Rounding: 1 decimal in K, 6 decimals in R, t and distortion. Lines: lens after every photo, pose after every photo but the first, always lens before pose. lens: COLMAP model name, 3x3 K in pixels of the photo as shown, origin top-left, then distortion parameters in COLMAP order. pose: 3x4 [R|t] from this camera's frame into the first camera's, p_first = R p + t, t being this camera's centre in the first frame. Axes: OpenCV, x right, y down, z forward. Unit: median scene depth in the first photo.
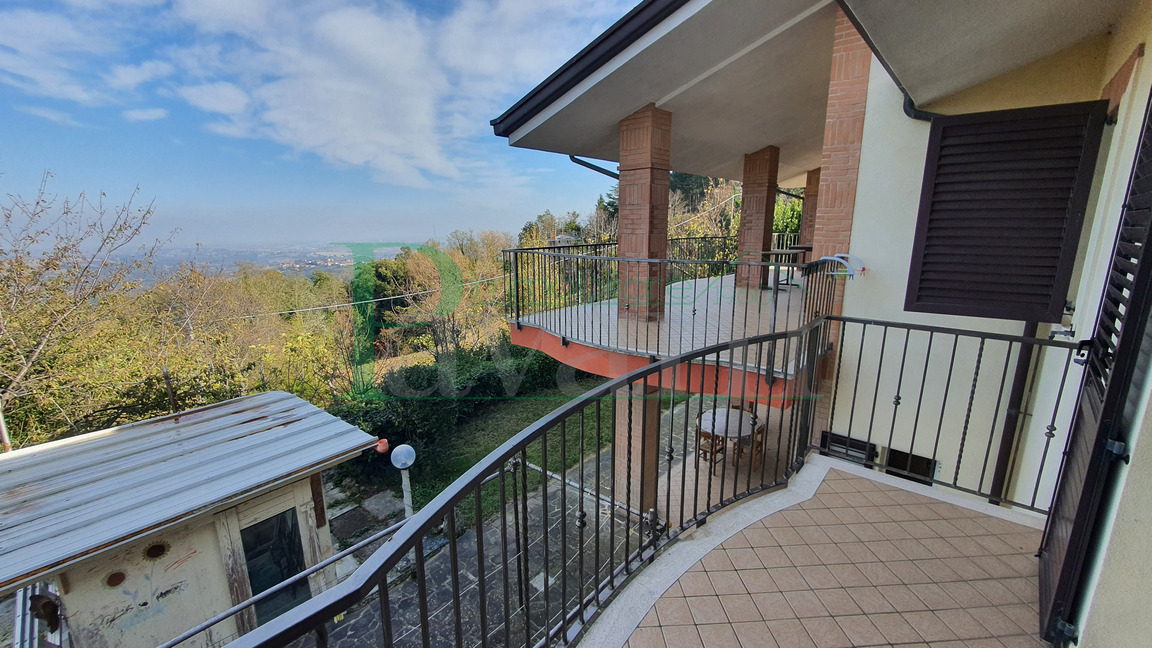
lens RADIAL K [[459.0, 0, 569.9], [0, 459.0, 326.9], [0, 0, 1]] dist [-0.017275, 0.000464]
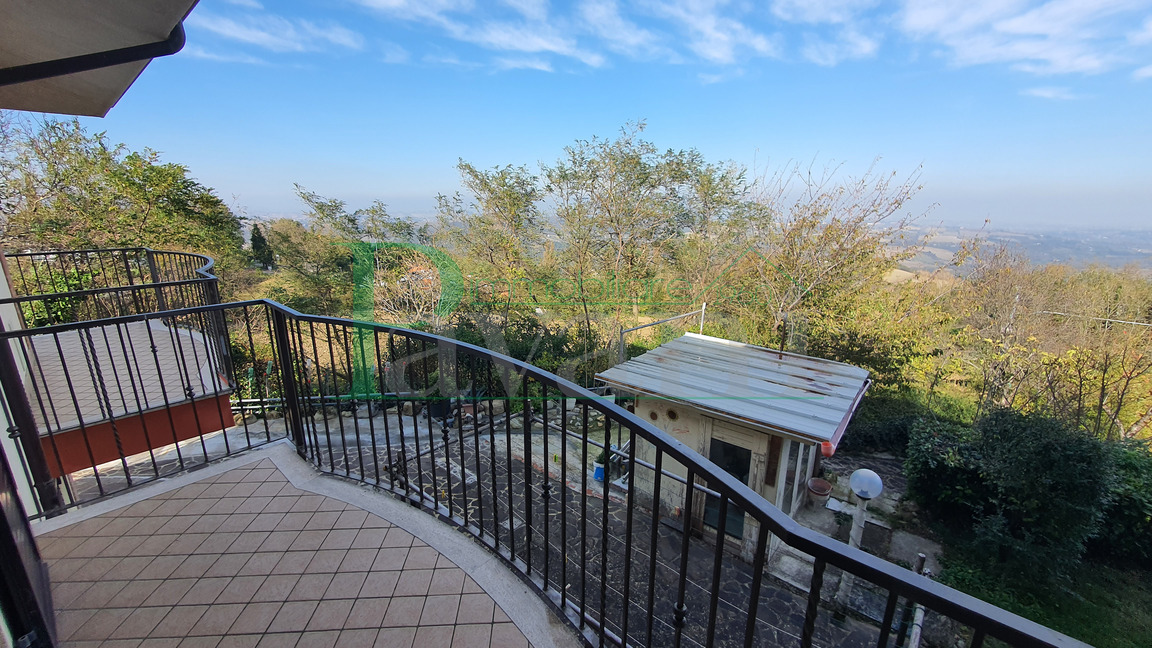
lens RADIAL K [[459.0, 0, 569.9], [0, 459.0, 326.9], [0, 0, 1]] dist [-0.017275, 0.000464]
pose [[-0.029999, 0.259958, -0.965154, 0.350651], [-0.211356, 0.942105, 0.260319, -0.079275], [0.976949, 0.211800, 0.026682, 0.372868]]
